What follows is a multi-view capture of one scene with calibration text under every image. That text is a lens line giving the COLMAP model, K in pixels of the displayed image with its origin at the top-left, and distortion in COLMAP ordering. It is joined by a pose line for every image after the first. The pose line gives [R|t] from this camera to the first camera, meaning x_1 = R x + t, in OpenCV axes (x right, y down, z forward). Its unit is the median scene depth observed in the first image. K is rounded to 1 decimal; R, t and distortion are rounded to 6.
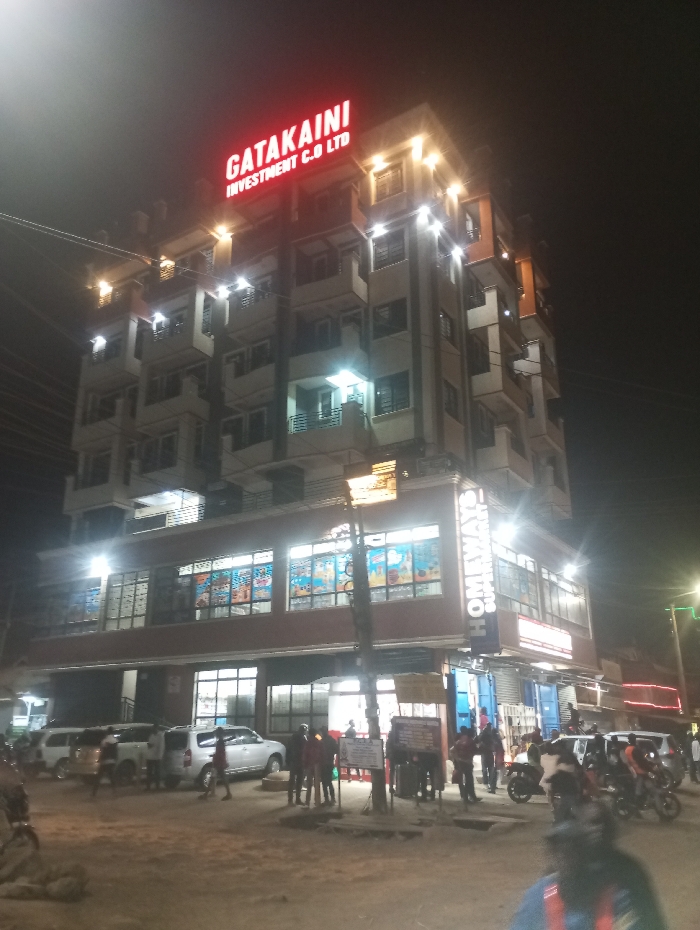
lens RADIAL K [[755.0, 0, 350.0], [0, 755.0, 465.0], [0, 0, 1]] dist [0.035486, -0.001388]
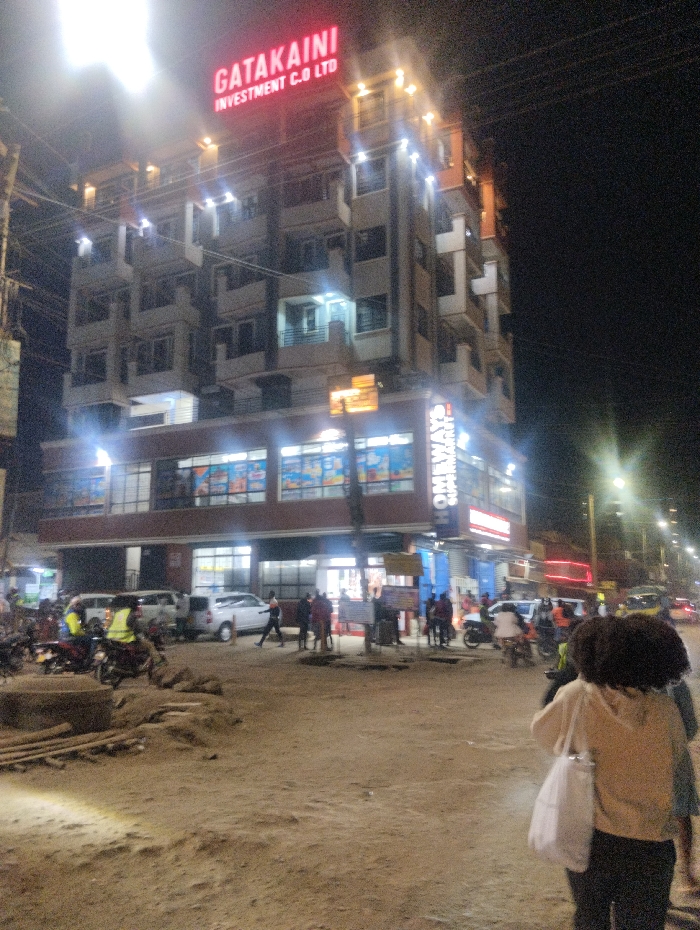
lens RADIAL K [[740.0, 0, 350.0], [0, 740.0, 465.0], [0, 0, 1]] dist [0.078980, -0.171371]
pose [[0.995999, 0.018448, 0.087436, -0.065633], [-0.031741, 0.987688, 0.153182, -0.037692], [-0.083533, -0.155344, 0.984322, -0.124415]]
